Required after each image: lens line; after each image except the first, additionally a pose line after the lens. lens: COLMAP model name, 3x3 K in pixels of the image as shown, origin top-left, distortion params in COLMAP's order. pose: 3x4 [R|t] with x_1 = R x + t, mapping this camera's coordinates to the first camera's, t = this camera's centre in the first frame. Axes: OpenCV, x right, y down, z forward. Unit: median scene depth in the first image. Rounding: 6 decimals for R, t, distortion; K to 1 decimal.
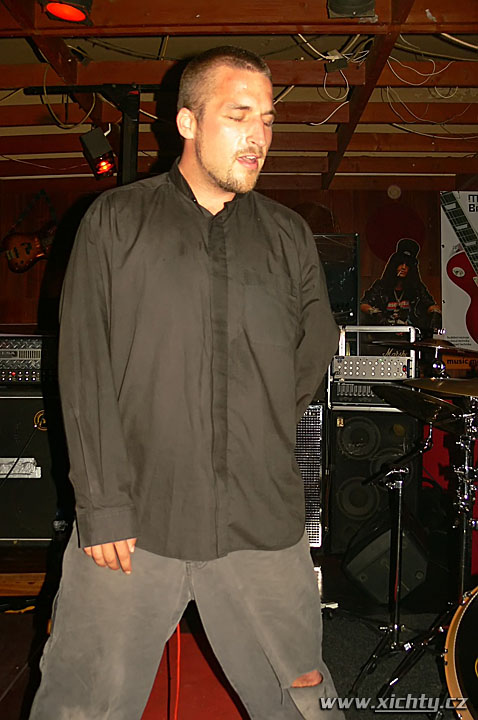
lens RADIAL K [[763.1, 0, 229.8], [0, 763.1, 361.5], [0, 0, 1]] dist [-0.145408, -0.000006]
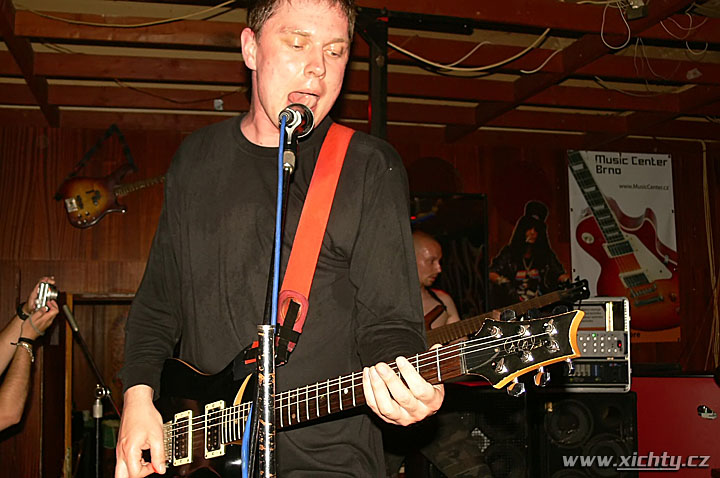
lens RADIAL K [[886.0, 0, 359.4], [0, 886.0, 220.5], [0, 0, 1]] dist [-0.125856, -0.004657]
pose [[0.960369, 0.025699, 0.277544, -0.261556], [0.012054, 0.990980, -0.133469, -0.000806], [-0.278471, 0.131525, 0.951396, 0.054442]]
